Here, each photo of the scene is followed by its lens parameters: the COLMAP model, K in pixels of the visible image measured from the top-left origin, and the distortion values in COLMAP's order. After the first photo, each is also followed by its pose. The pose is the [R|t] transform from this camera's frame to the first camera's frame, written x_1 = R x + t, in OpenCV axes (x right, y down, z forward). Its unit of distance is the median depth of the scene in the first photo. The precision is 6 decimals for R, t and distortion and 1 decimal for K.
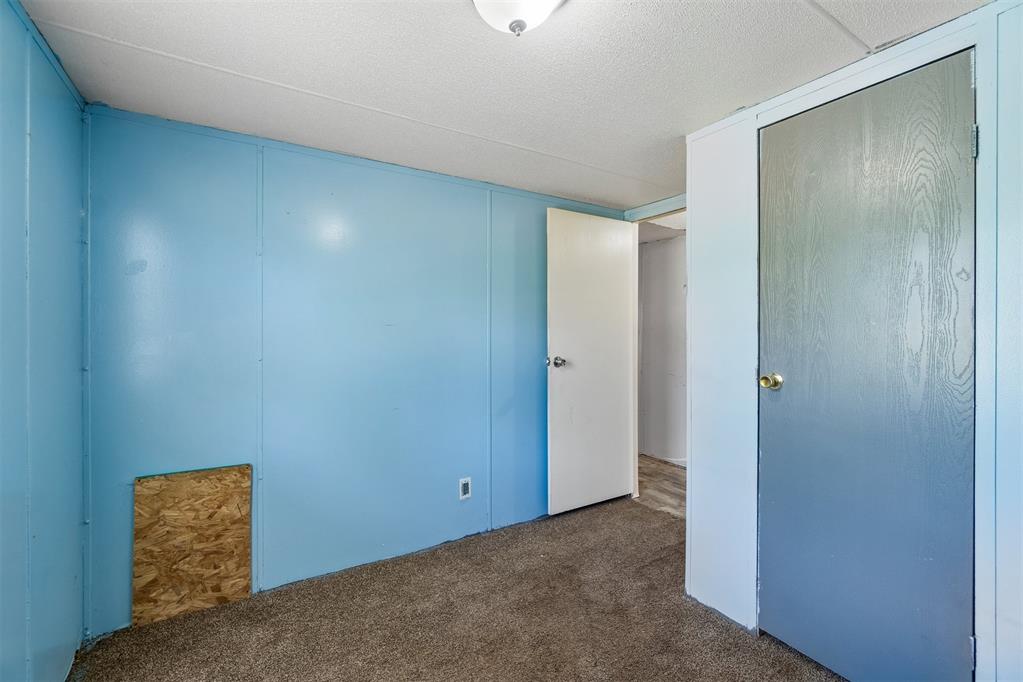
lens RADIAL K [[439.7, 0, 515.8], [0, 439.7, 337.8], [0, 0, 1]] dist [-0.006621, 0.002638]
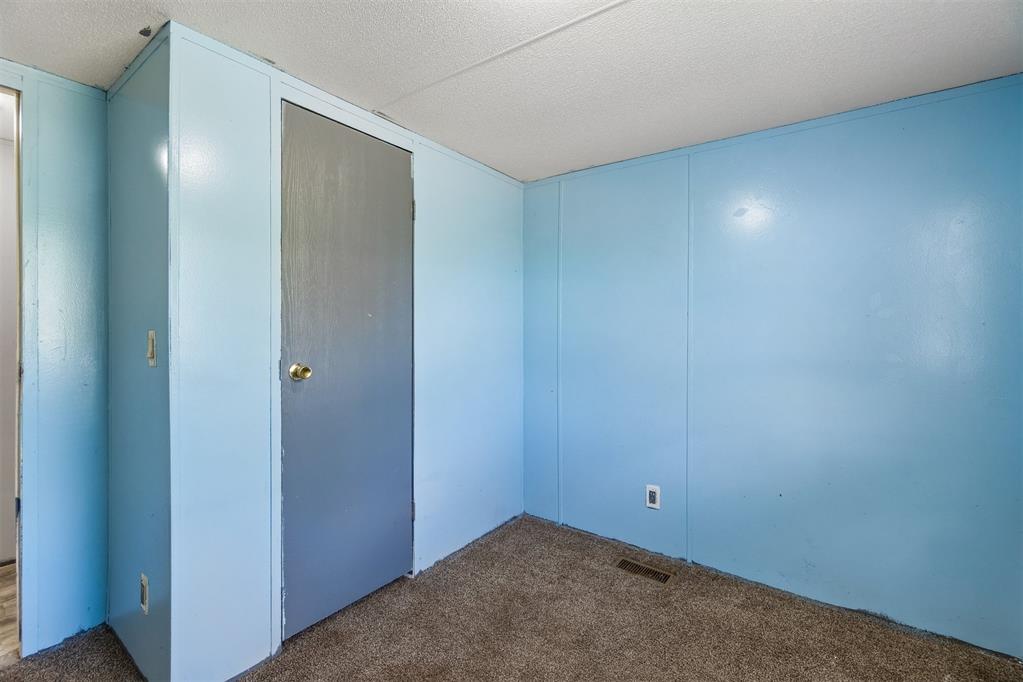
lens RADIAL K [[439.7, 0, 514.6], [0, 439.7, 331.3], [0, 0, 1]] dist [-0.006621, 0.002638]
pose [[-0.361846, -0.013711, 0.932137, -0.487002], [-0.000382, 0.999894, 0.014560, -0.004920], [-0.932238, 0.004913, -0.361813, 0.899118]]
